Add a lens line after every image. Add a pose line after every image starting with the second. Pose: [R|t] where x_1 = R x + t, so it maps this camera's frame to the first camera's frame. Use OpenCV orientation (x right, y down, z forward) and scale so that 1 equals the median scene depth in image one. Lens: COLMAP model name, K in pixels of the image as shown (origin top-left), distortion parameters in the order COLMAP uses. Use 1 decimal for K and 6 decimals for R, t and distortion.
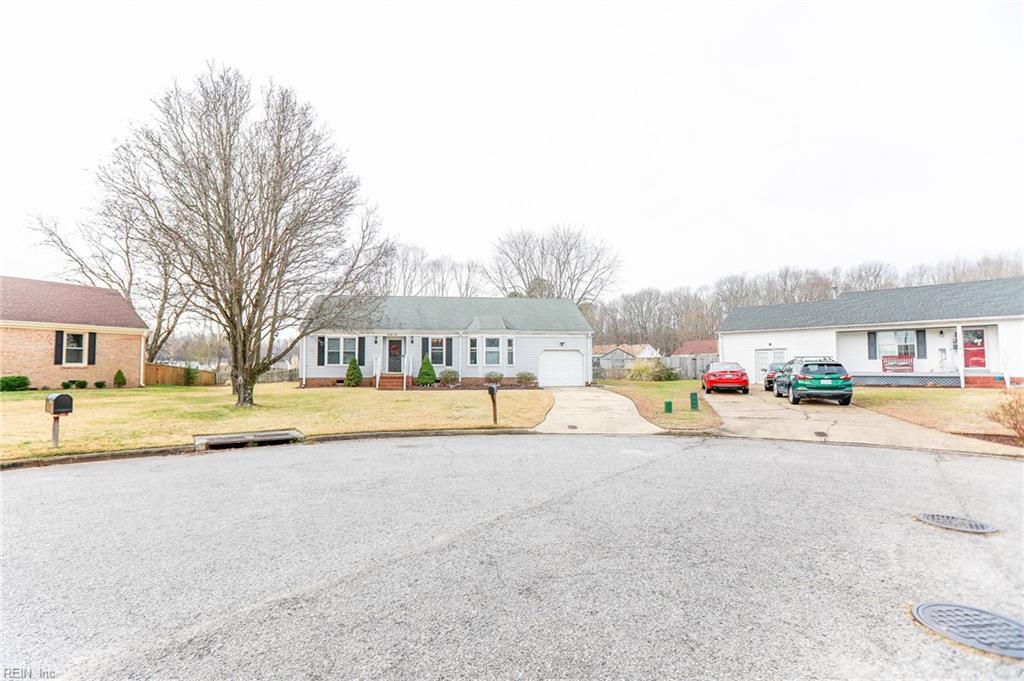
lens RADIAL K [[468.4, 0, 492.6], [0, 468.4, 346.6], [0, 0, 1]] dist [-0.058381, 0.021642]
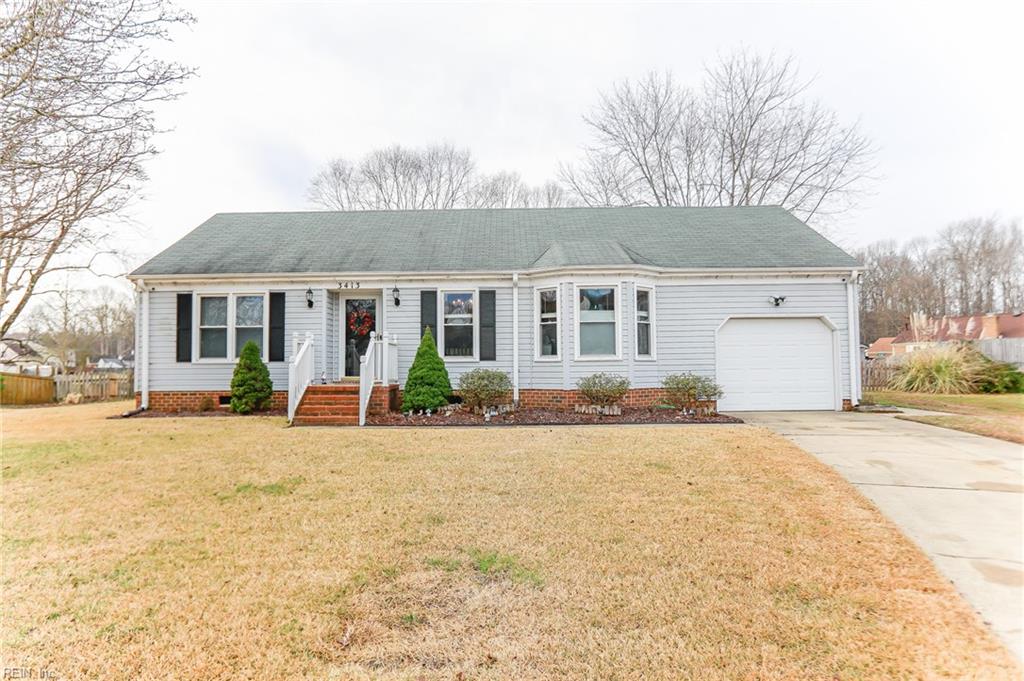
lens RADIAL K [[612.0, 0, 498.1], [0, 612.0, 339.0], [0, 0, 1]] dist [-0.031714, 0.000648]
pose [[0.988750, -0.013263, -0.148985, -0.006515], [0.012984, 0.999912, -0.002850, 0.024642], [0.149010, 0.000883, 0.988835, 0.488484]]
